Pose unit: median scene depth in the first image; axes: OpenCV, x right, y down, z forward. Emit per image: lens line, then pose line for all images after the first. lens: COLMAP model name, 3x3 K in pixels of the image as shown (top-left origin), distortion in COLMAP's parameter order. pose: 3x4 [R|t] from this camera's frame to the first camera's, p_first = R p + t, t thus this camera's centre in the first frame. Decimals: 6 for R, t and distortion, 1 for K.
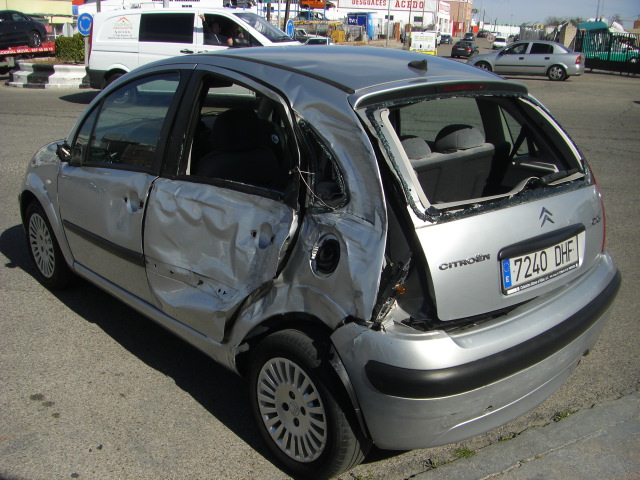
lens RADIAL K [[717.4, 0, 315.1], [0, 717.4, 247.1], [0, 0, 1]] dist [-0.134611, 0.000000]
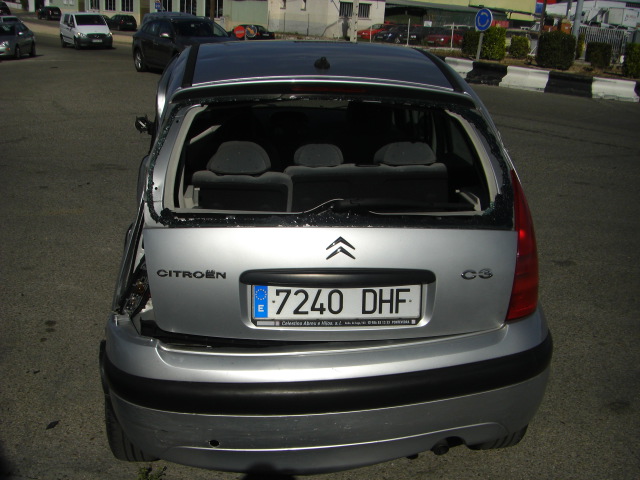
lens RADIAL K [[717.4, 0, 316.7], [0, 717.4, 241.2], [0, 0, 1]] dist [-0.134611, 0.000000]
pose [[0.819721, 0.188495, -0.540857, 0.706990], [-0.191880, 0.980105, 0.050766, -0.083513], [0.539666, 0.062166, 0.839581, 0.268386]]
